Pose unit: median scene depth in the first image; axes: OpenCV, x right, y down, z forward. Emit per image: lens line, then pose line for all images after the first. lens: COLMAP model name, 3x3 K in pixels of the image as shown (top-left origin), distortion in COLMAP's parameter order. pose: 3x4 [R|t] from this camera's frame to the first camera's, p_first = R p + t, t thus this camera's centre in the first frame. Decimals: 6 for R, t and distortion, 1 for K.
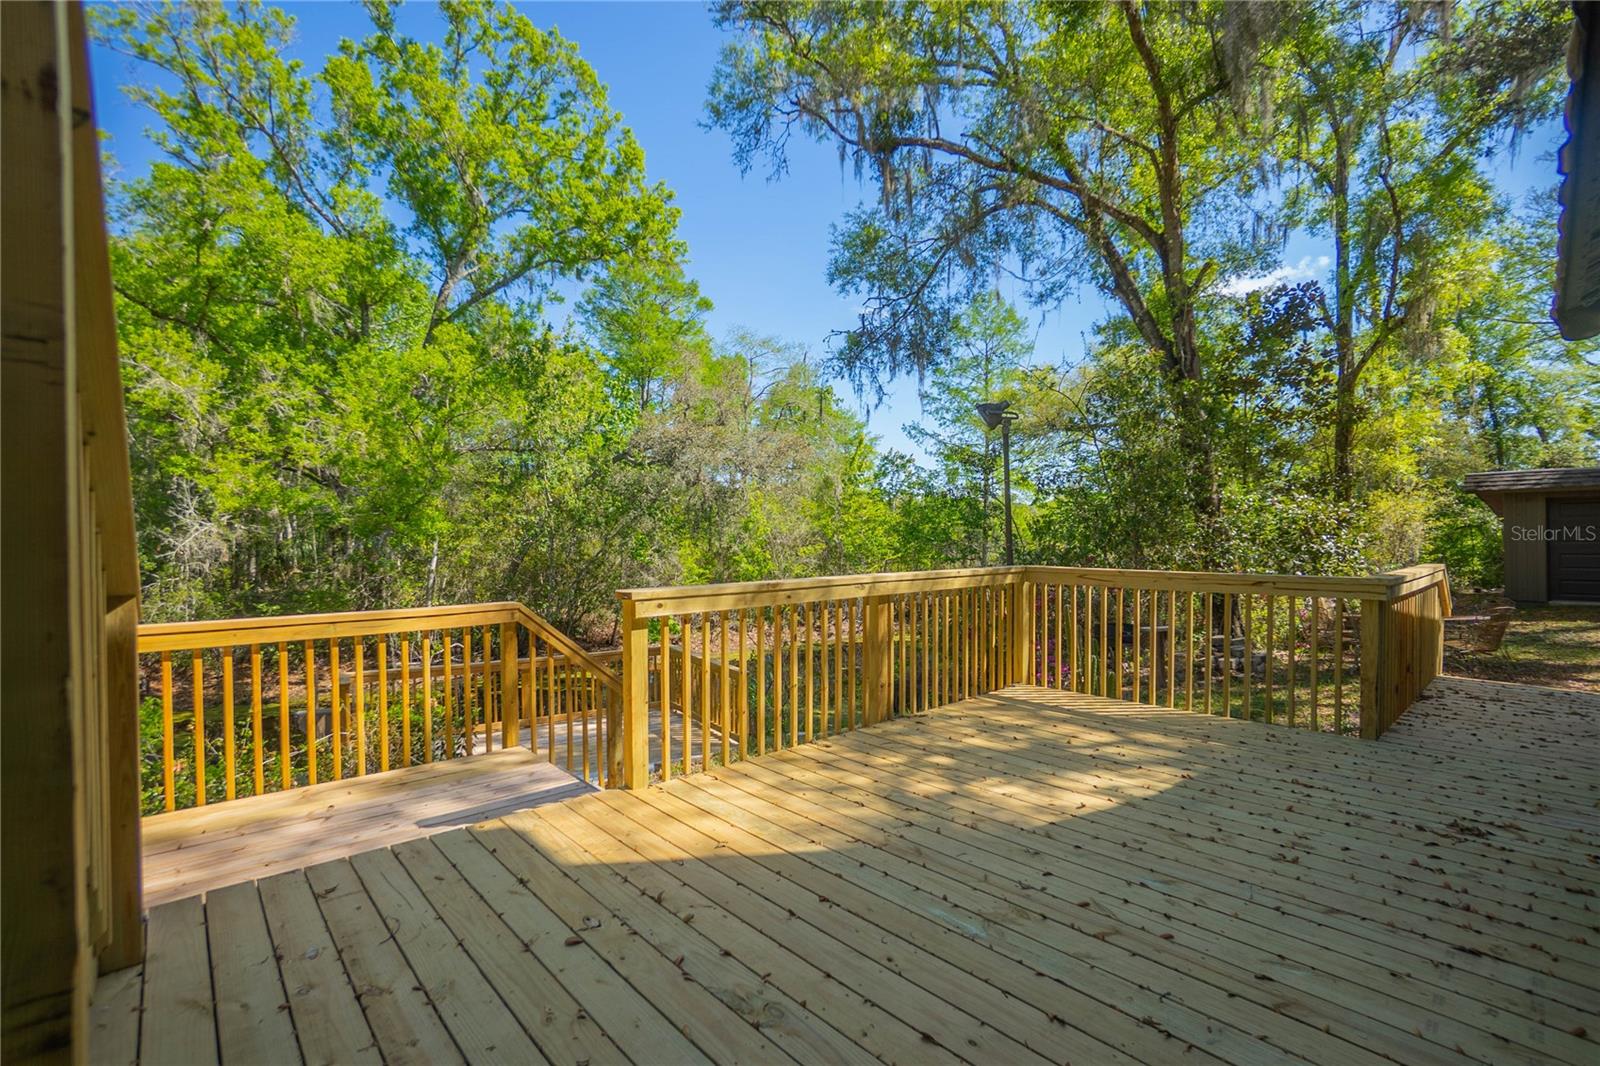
lens RADIAL K [[715.9, 0, 789.6], [0, 715.9, 539.8], [0, 0, 1]] dist [-0.062374, 0.024158]
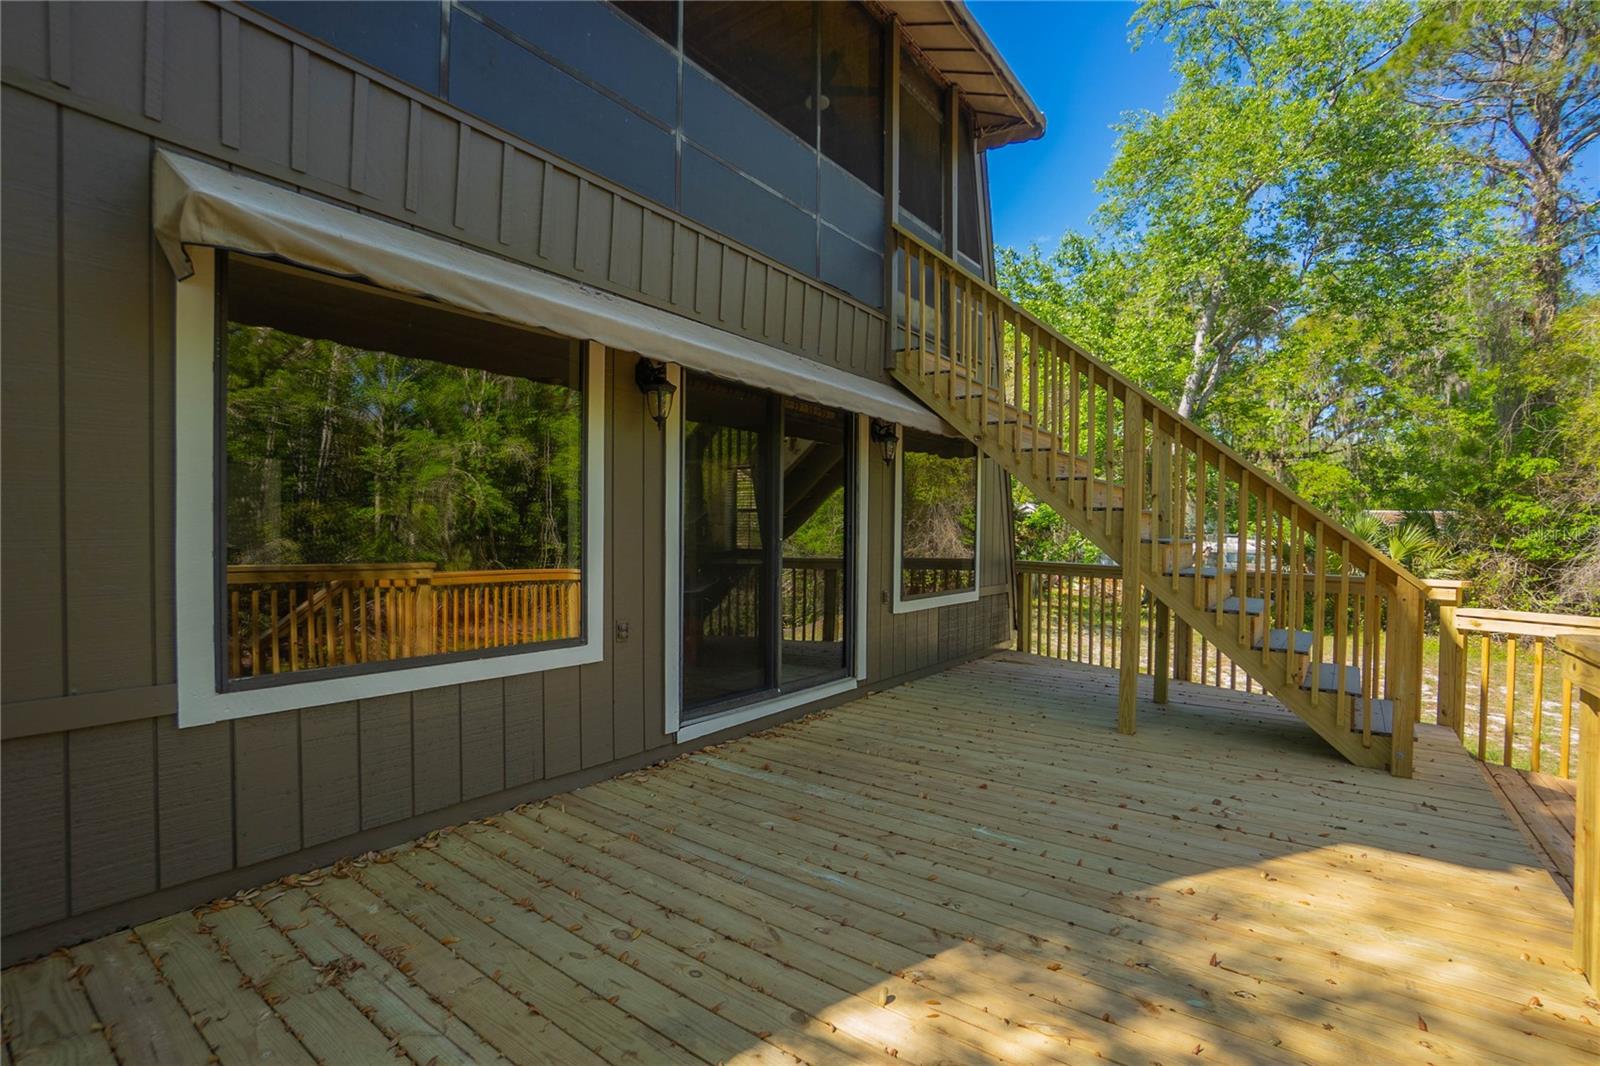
lens RADIAL K [[715.9, 0, 789.6], [0, 715.9, 539.8], [0, 0, 1]] dist [-0.062374, 0.024158]
pose [[-0.981837, -0.001692, -0.189721, 0.544119], [-0.004739, 0.999867, 0.015607, -0.015165], [0.189669, 0.016223, -0.981714, 1.392329]]
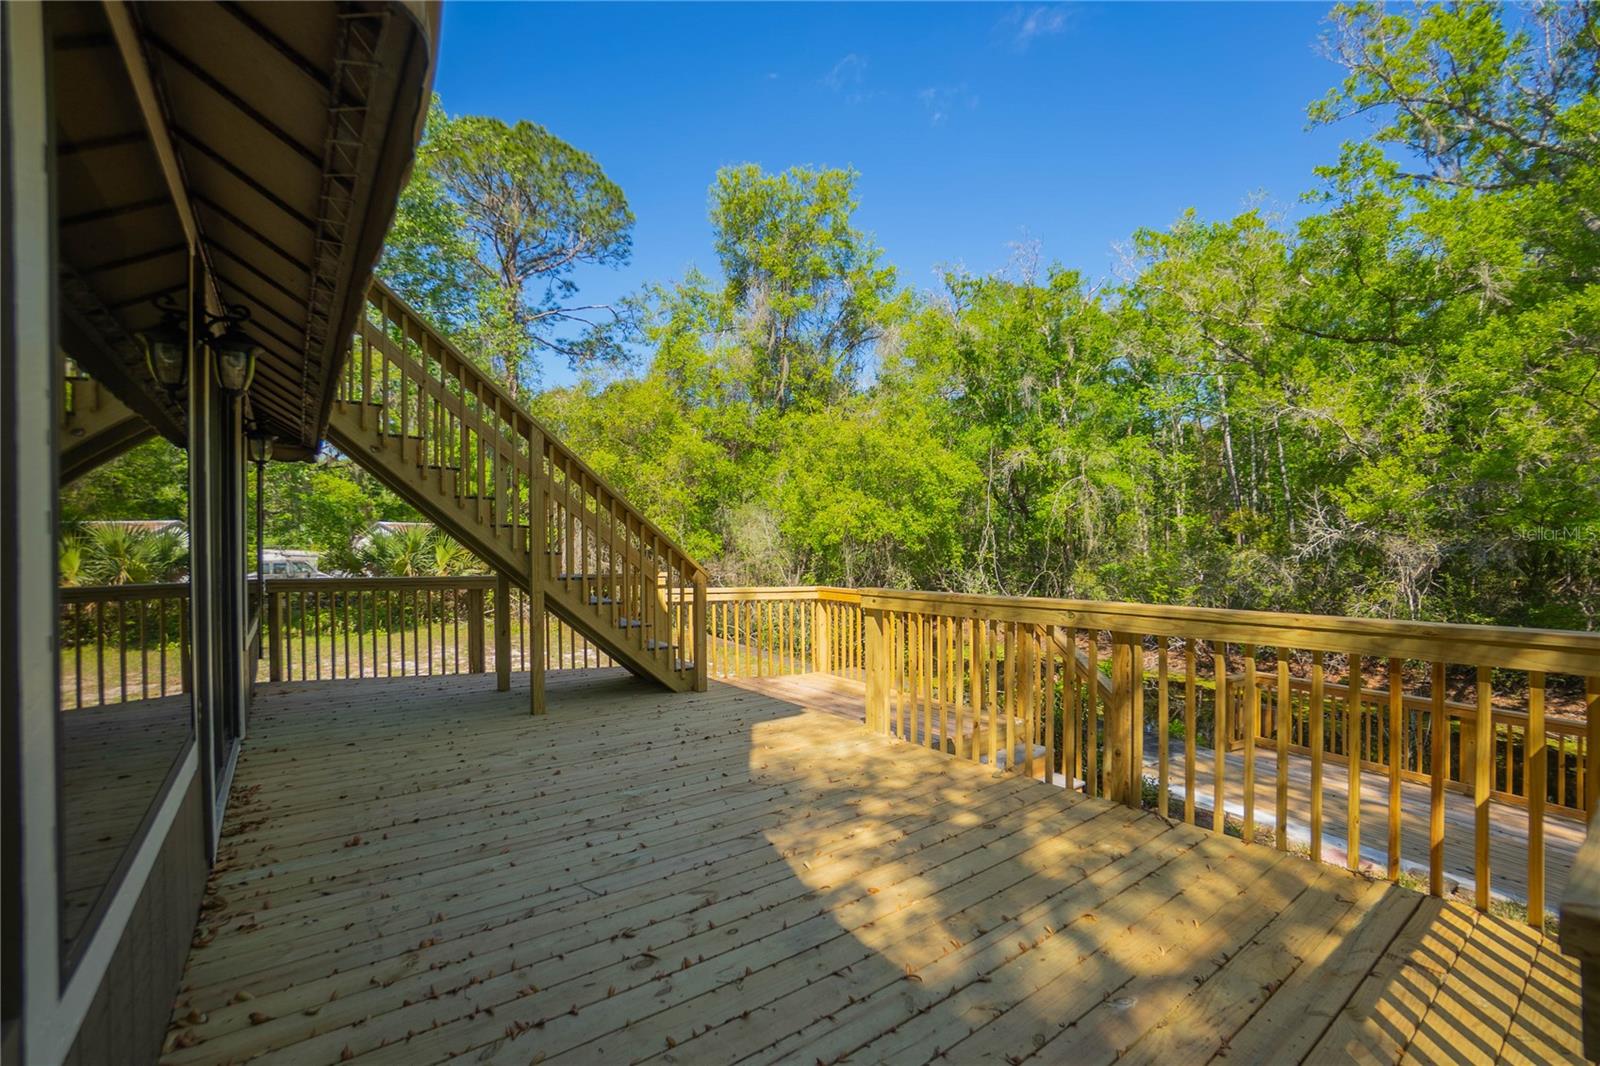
lens RADIAL K [[705.1, 0, 796.3], [0, 705.1, 546.3], [0, 0, 1]] dist [-0.058555, 0.023248]
pose [[-0.091808, 0.007759, -0.995746, 1.142137], [-0.000532, 0.999969, 0.007841, -0.020762], [0.995777, 0.001250, -0.091801, 0.952620]]
